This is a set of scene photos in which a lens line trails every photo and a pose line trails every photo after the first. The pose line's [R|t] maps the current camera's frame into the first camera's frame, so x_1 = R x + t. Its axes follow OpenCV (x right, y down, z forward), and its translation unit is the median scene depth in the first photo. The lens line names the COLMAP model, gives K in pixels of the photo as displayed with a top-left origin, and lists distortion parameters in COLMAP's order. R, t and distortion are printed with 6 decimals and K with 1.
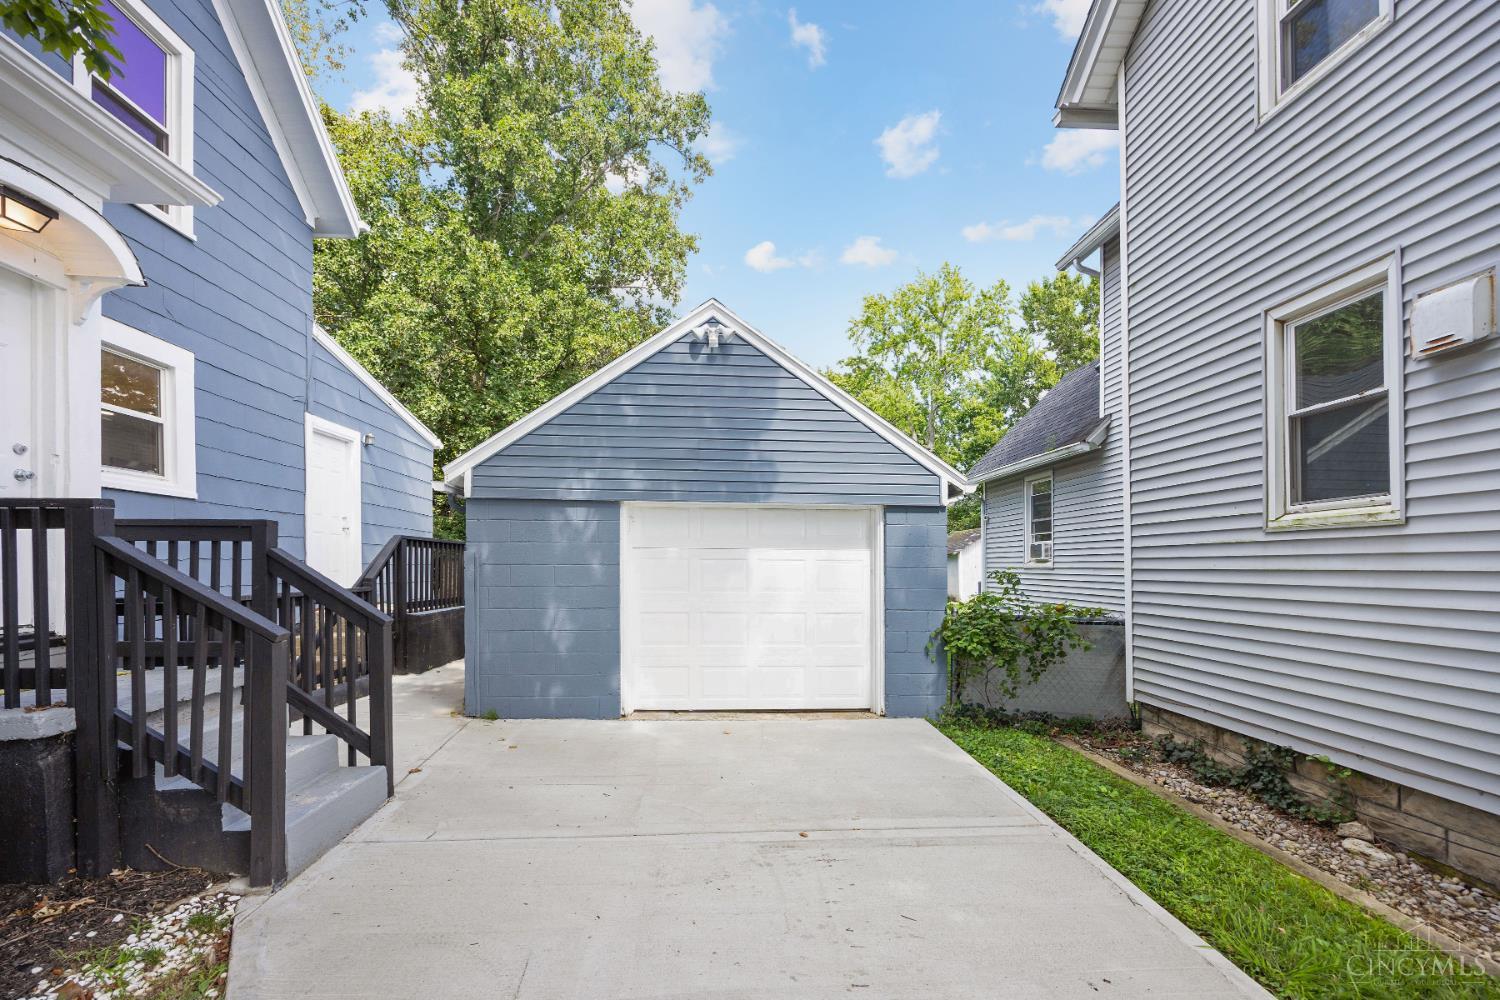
lens RADIAL K [[594.8, 0, 759.1], [0, 594.8, 565.7], [0, 0, 1]] dist [-0.002163, -0.000105]
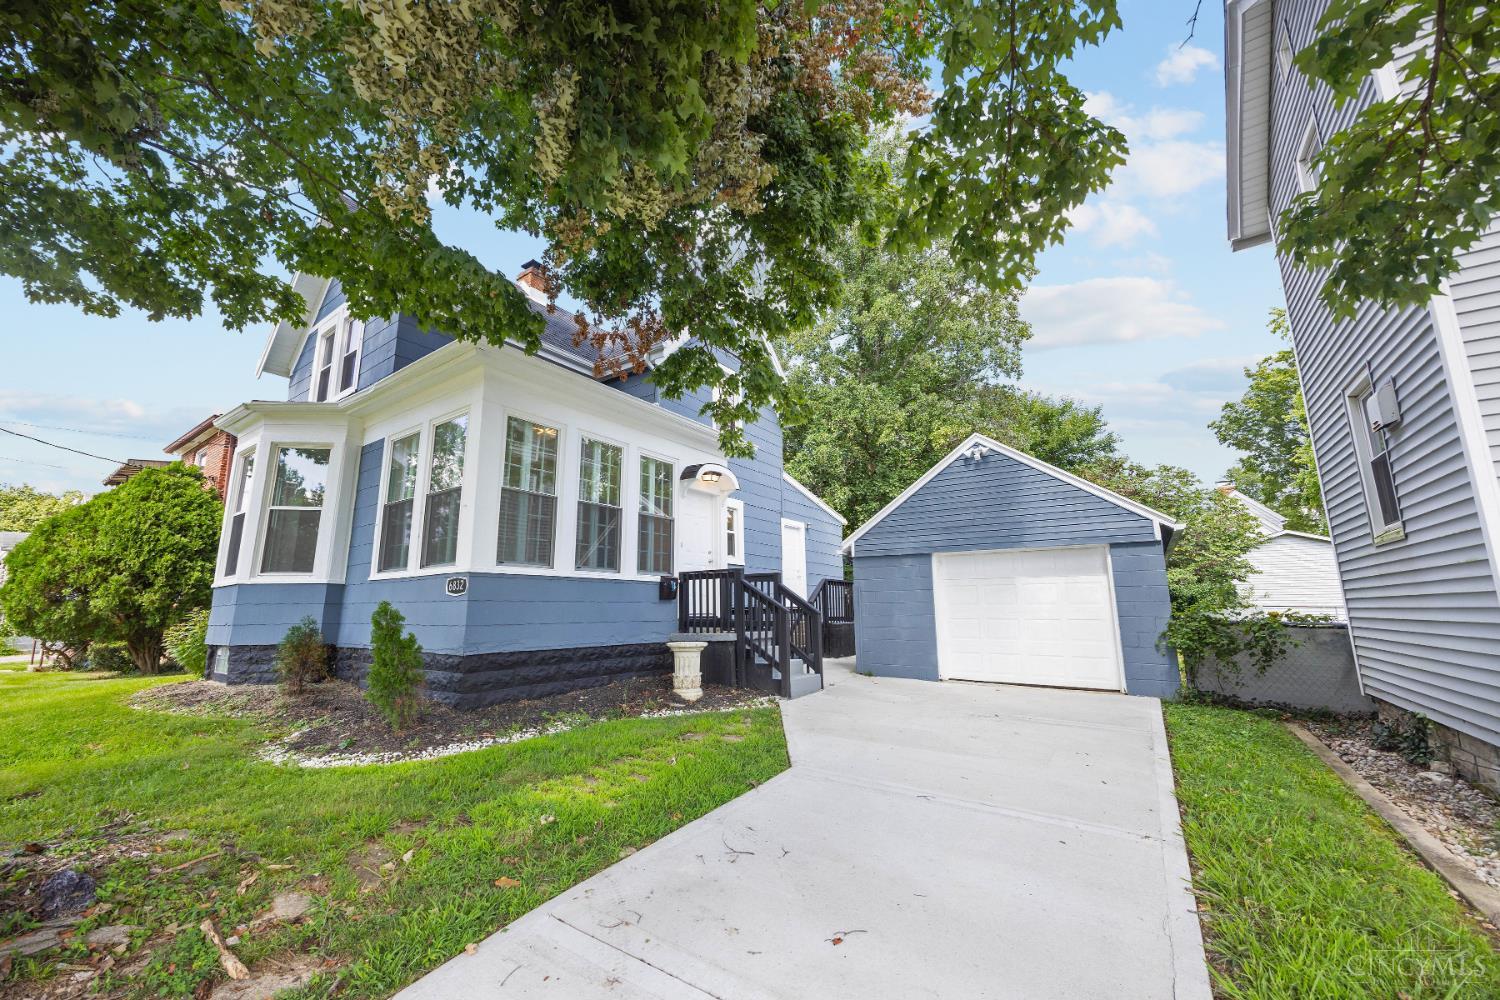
lens RADIAL K [[571.4, 0, 745.8], [0, 571.4, 507.5], [0, 0, 1]] dist [0.000301, 0.000047]
pose [[0.772712, -0.118554, -0.623588, 0.406130], [0.007672, 0.984076, -0.177581, 0.053282], [0.634711, 0.132434, 0.761317, -0.640535]]
